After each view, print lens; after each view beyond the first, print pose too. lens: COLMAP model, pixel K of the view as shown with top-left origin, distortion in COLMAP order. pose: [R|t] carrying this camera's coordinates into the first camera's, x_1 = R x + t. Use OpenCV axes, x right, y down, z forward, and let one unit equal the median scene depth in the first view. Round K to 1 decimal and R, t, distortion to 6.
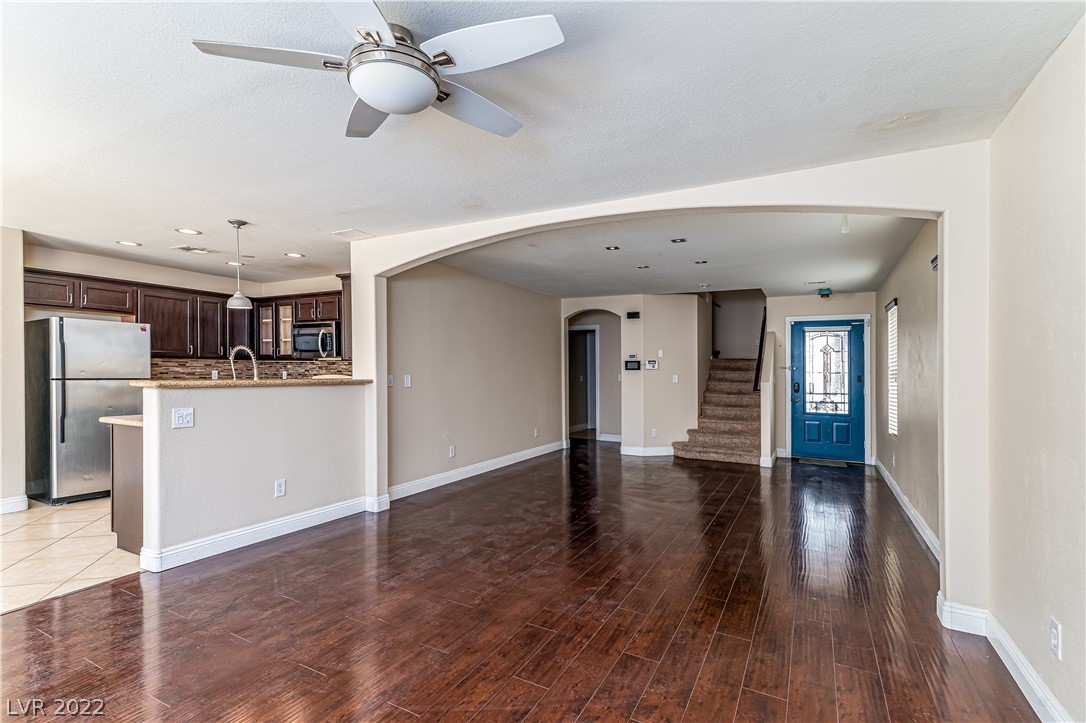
lens RADIAL K [[513.1, 0, 546.6], [0, 513.1, 378.3], [0, 0, 1]] dist [0.005087, -0.001286]
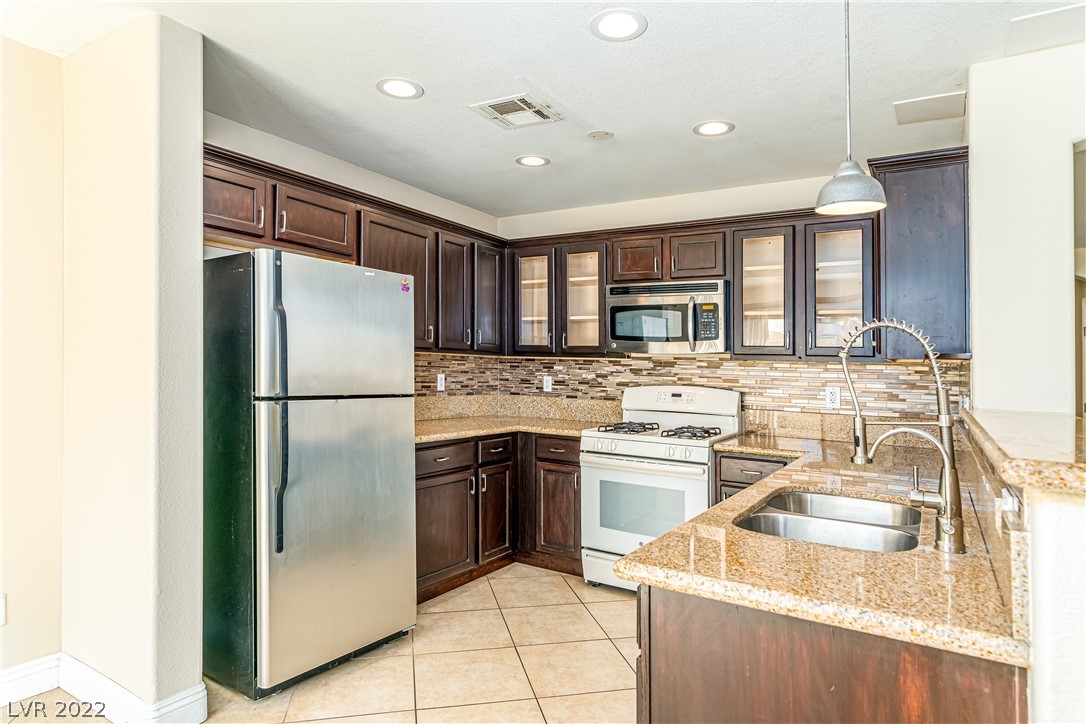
lens RADIAL K [[635.7, 0, 574.3], [0, 635.7, 378.5], [0, 0, 1]] dist [0.001704, 0.001461]
pose [[0.997775, 0.016998, -0.064473, -0.378993], [-0.016935, 0.999855, 0.001527, -0.011023], [0.064489, -0.000431, 0.997918, 0.283816]]
